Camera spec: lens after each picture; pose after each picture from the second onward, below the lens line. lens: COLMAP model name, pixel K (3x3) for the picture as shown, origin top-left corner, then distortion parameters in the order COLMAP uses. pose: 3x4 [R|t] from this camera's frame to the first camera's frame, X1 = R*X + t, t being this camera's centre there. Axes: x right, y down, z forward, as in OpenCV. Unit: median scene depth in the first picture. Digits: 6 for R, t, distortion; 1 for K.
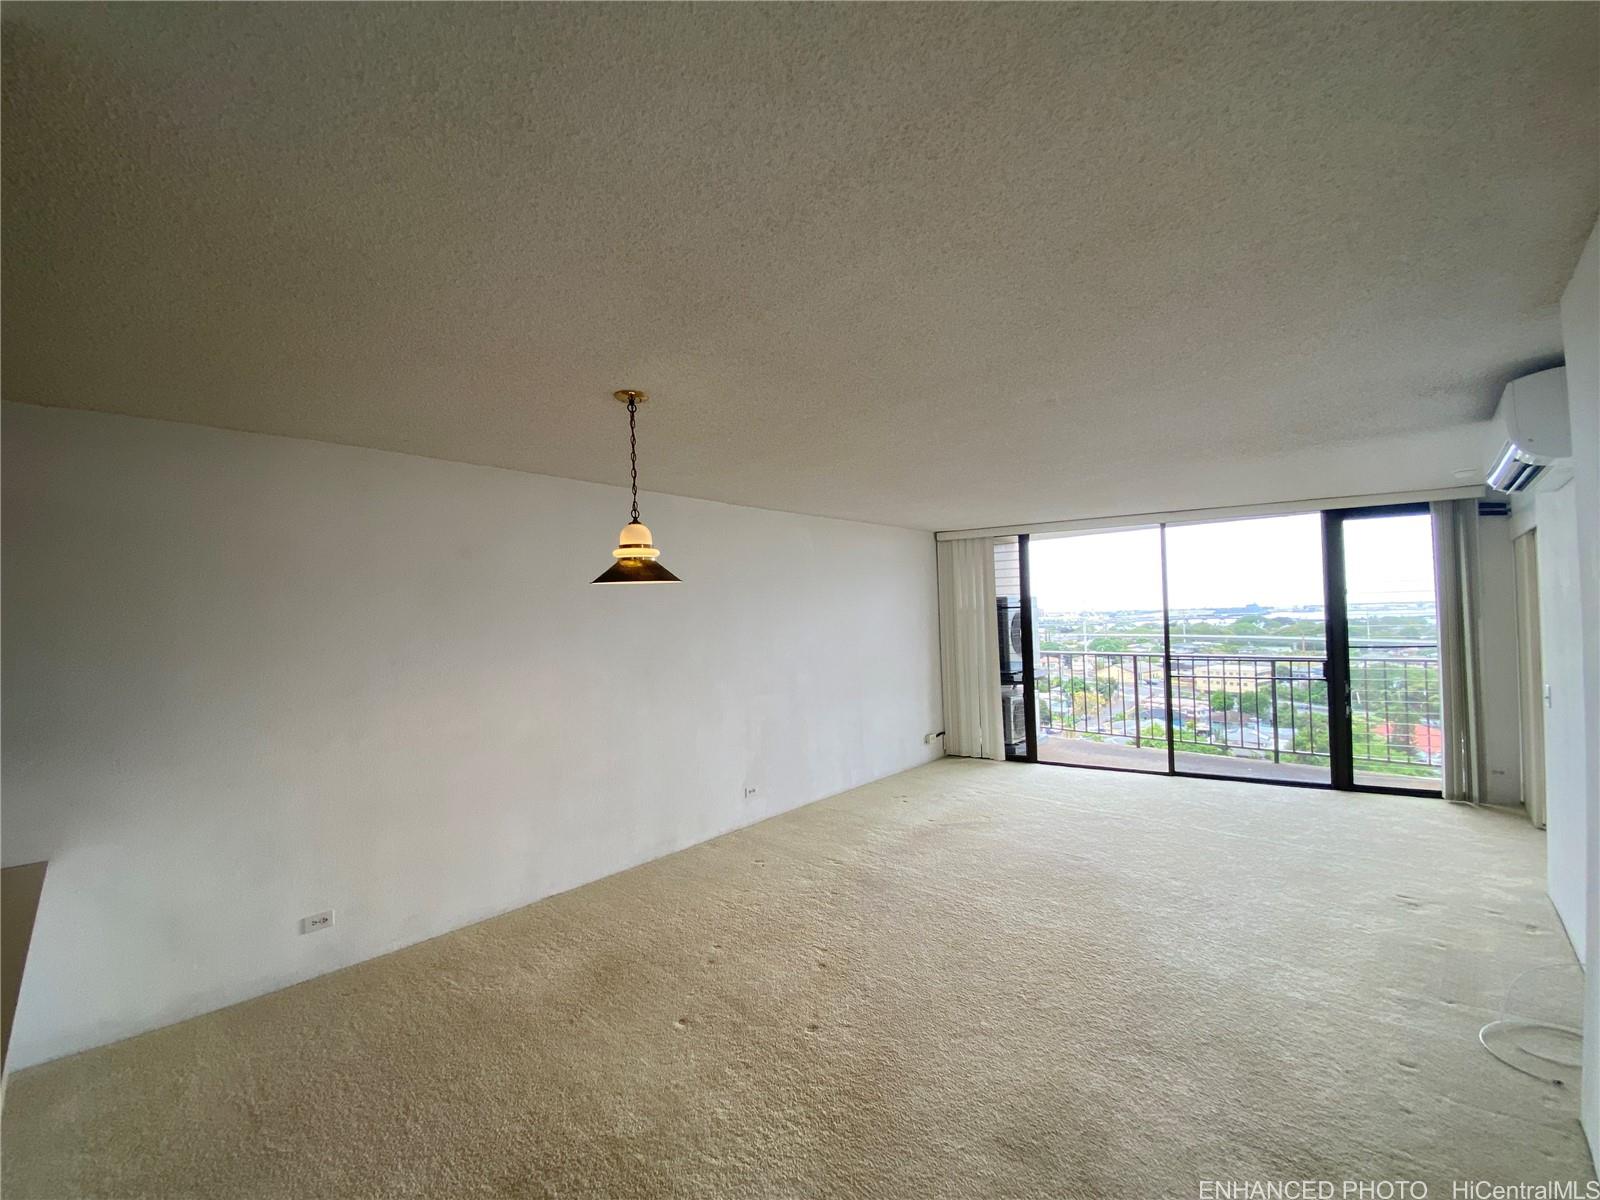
lens RADIAL K [[641.5, 0, 794.6], [0, 641.5, 599.0], [0, 0, 1]] dist [0.015026, -0.020305]
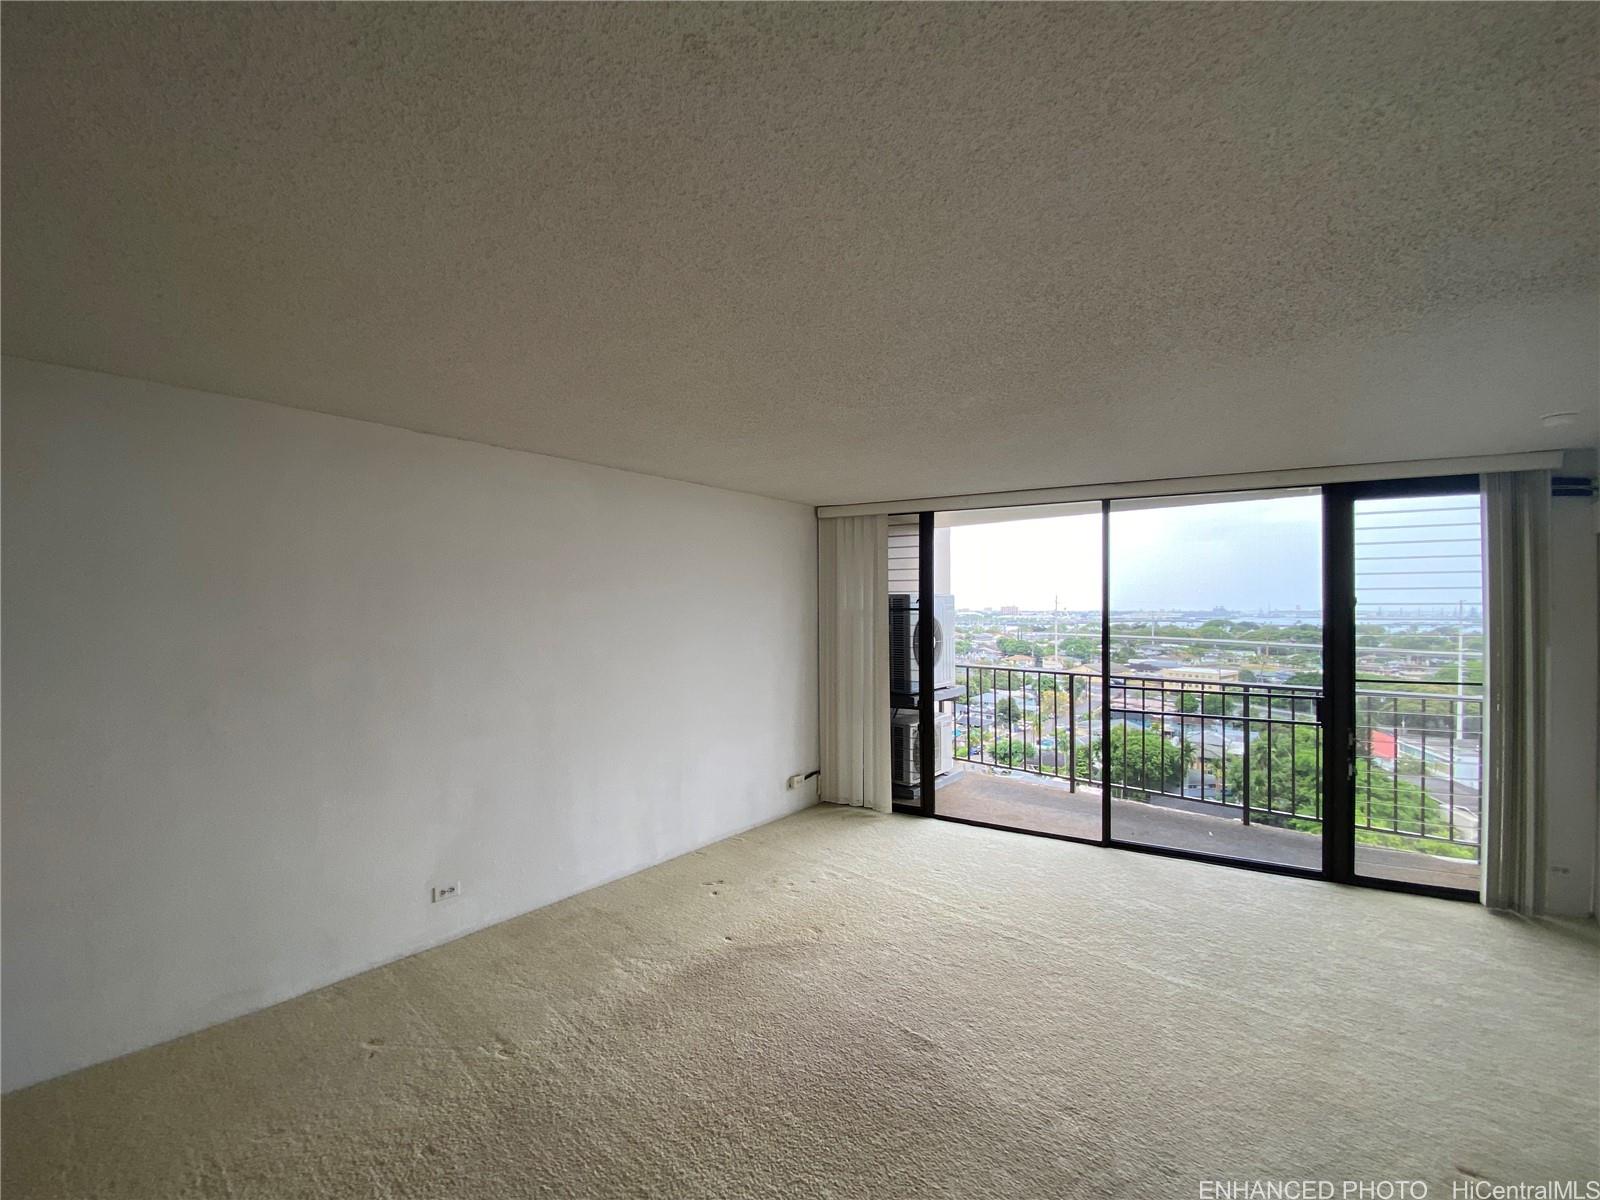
lens RADIAL K [[644.3, 0, 800.0], [0, 644.3, 600.0], [0, 0, 1]] dist [0.022688, -0.021727]
pose [[0.998642, 0.027944, 0.043963, 0.204289], [-0.028554, 0.999503, 0.013326, -0.004637], [-0.043569, -0.014563, 0.998944, 0.292114]]
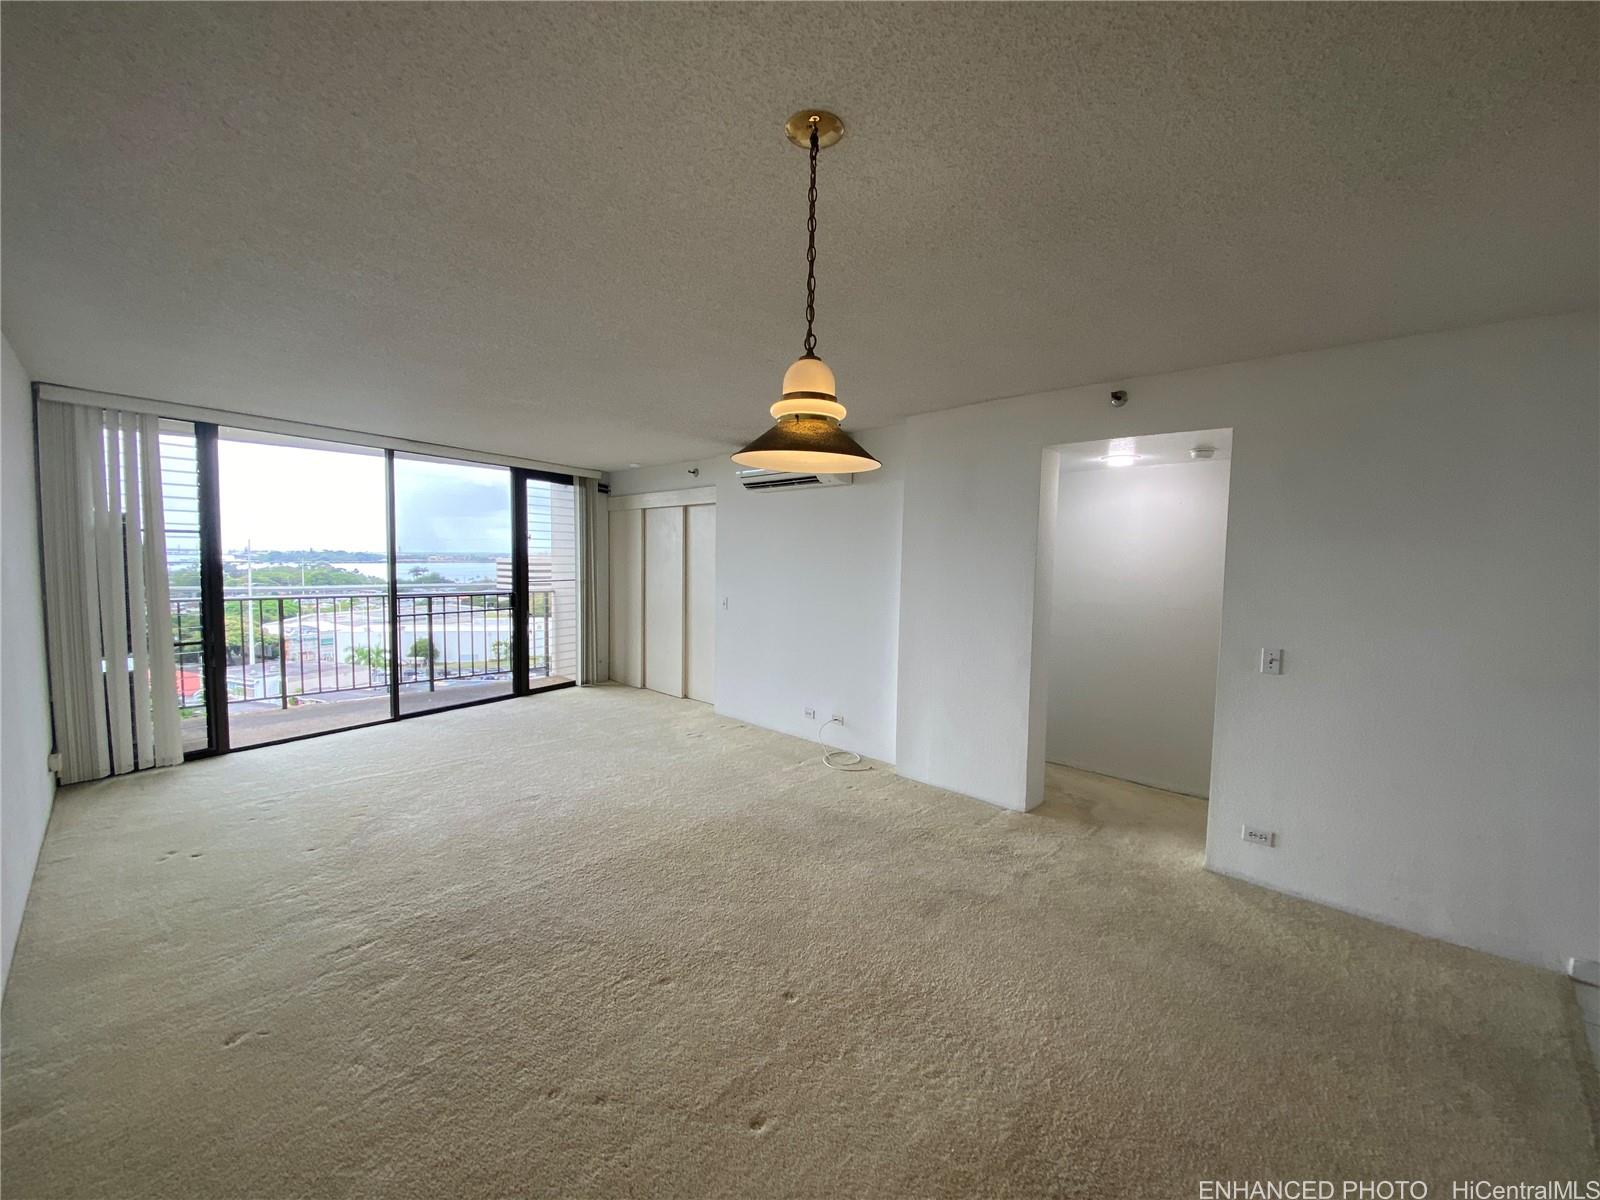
lens RADIAL K [[640.5, 0, 800.0], [0, 640.5, 600.0], [0, 0, 1]] dist [0.010463, -0.021455]
pose [[0.008406, -0.040042, 0.999163, -0.355263], [-0.045834, 0.998132, 0.040387, 0.033148], [-0.998914, -0.046135, 0.006555, 0.421360]]
